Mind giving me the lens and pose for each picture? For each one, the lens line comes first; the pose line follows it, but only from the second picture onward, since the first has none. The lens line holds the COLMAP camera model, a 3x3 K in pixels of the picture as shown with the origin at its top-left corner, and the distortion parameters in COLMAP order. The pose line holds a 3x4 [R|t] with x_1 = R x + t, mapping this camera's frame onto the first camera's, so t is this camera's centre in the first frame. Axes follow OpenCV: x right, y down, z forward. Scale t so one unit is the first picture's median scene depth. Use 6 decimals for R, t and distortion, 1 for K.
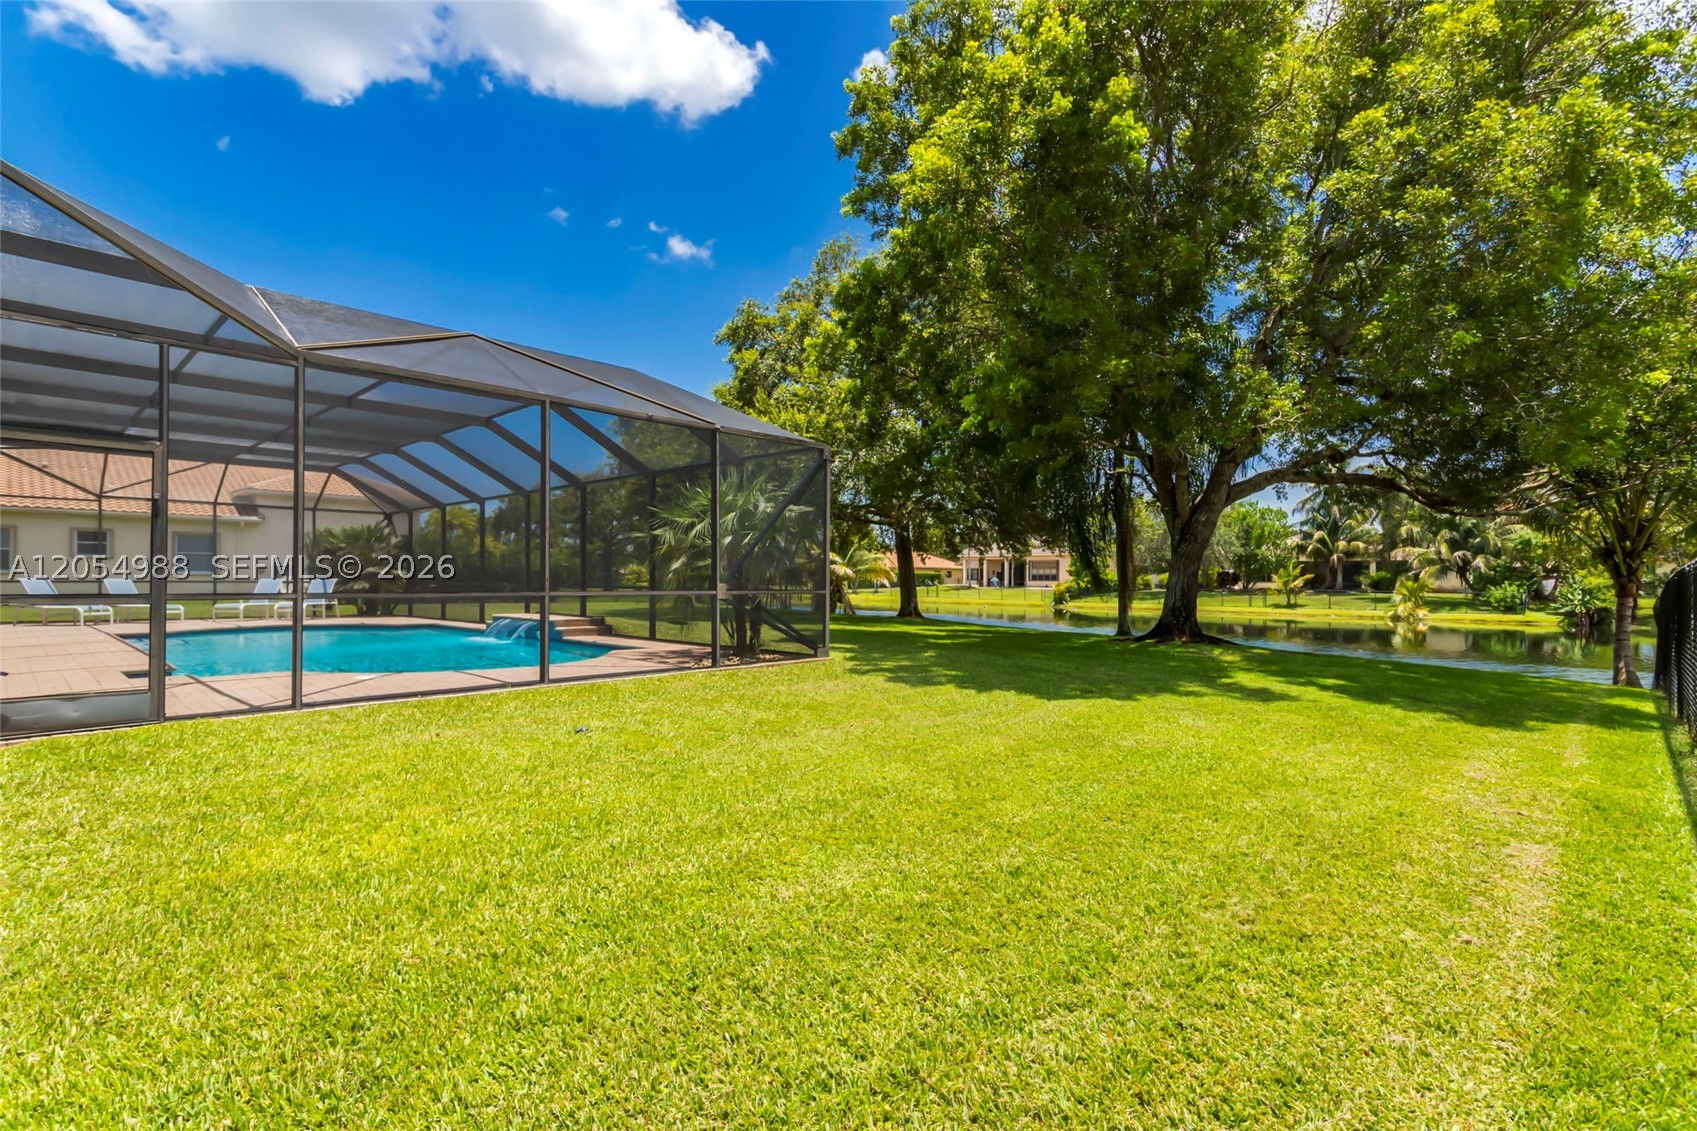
lens RADIAL K [[814.0, 0, 850.7], [0, 814.0, 567.7], [0, 0, 1]] dist [0.009093, 0.000839]
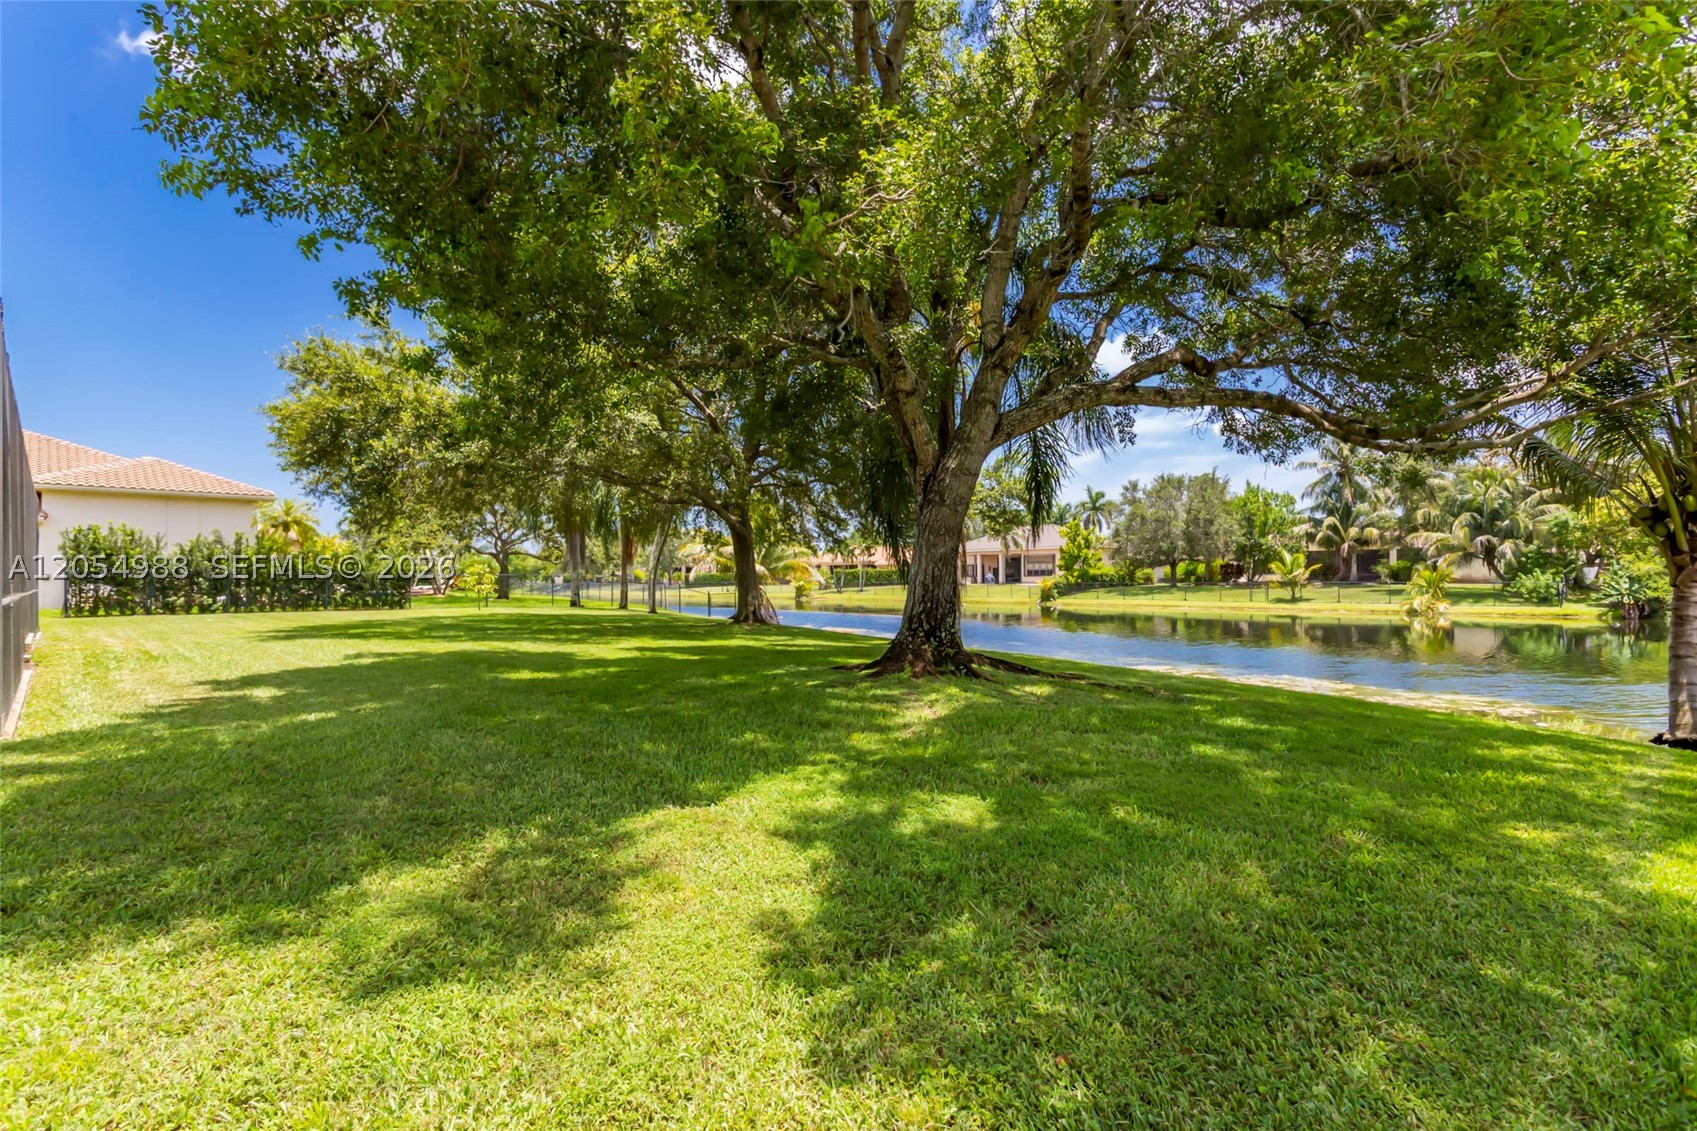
lens RADIAL K [[814.0, 0, 844.7], [0, 814.0, 557.7], [0, 0, 1]] dist [0.009093, 0.000839]
pose [[0.999155, -0.015430, -0.038105, 0.084202], [0.015010, 0.999824, -0.011264, 0.003117], [0.038272, 0.010682, 0.999210, 0.087773]]
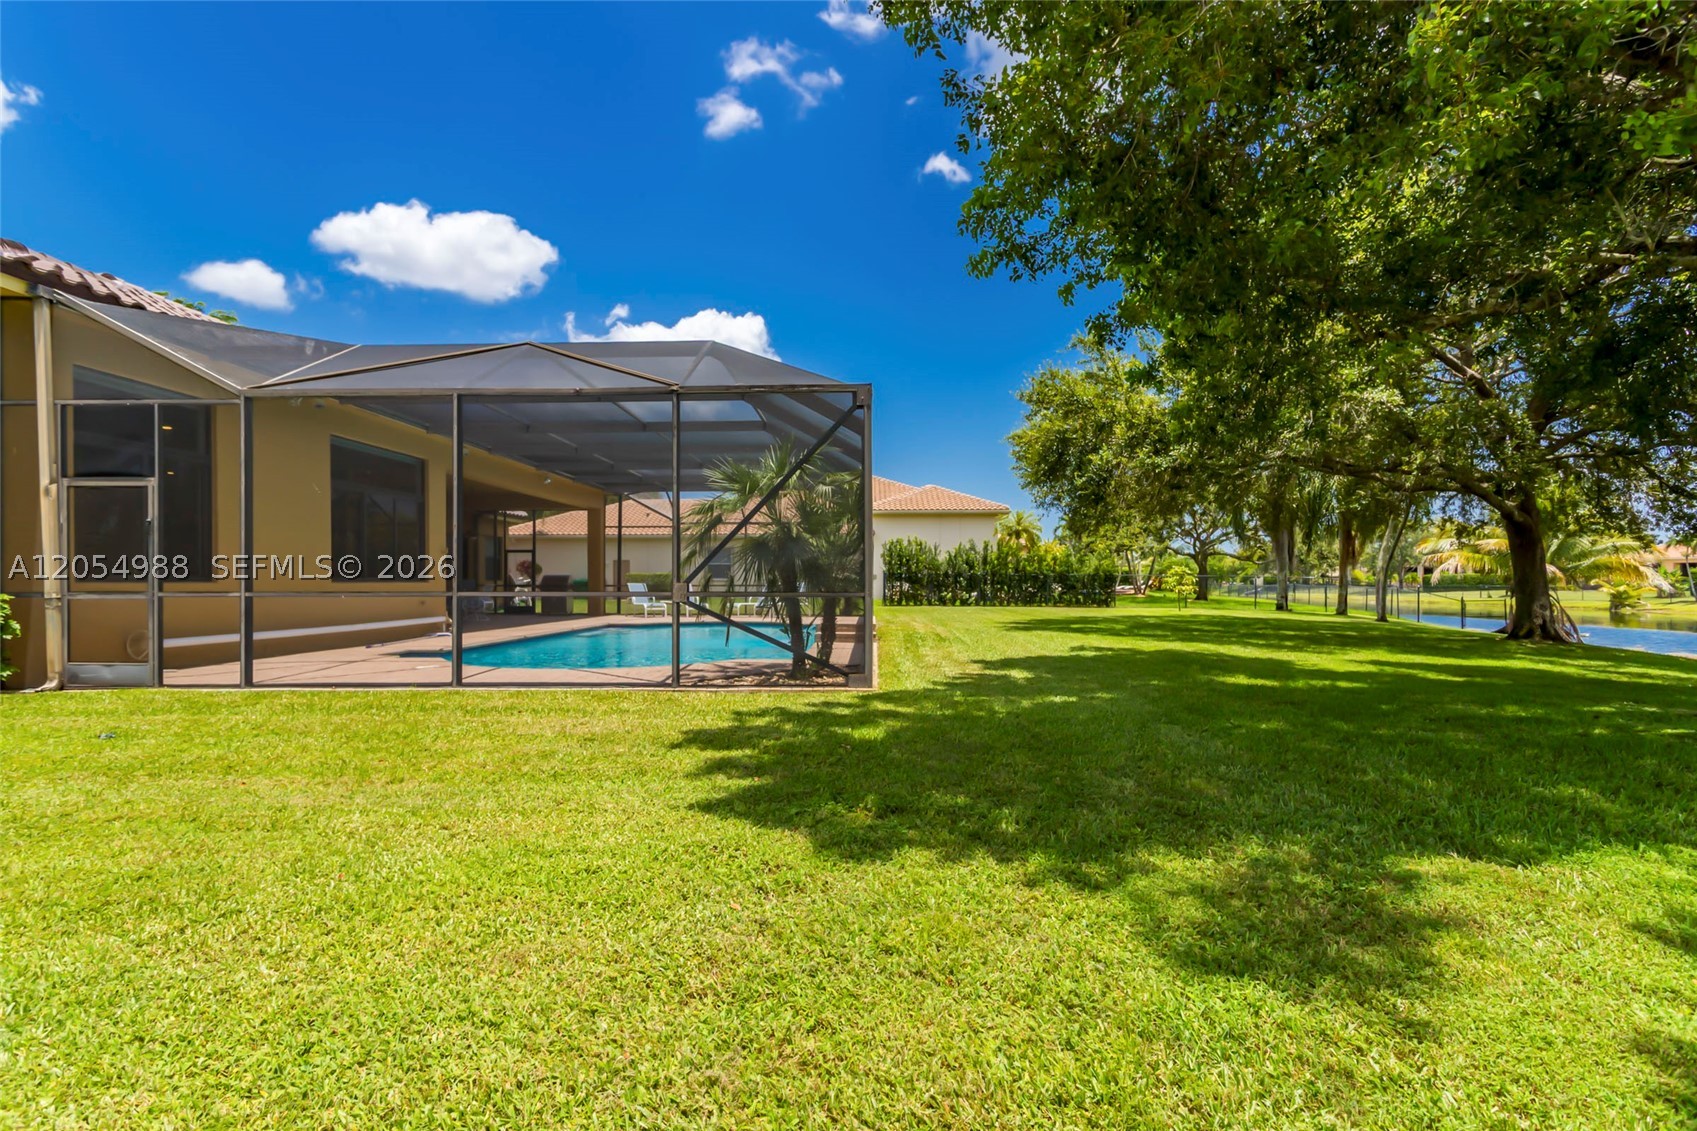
lens RADIAL K [[814.0, 0, 839.6], [0, 814.0, 588.2], [0, 0, 1]] dist [0.009093, 0.000839]
pose [[0.660001, -0.000794, -0.751264, 0.081545], [0.015327, 0.999806, 0.012409, 0.002666], [0.751108, -0.019705, 0.659885, 0.085028]]
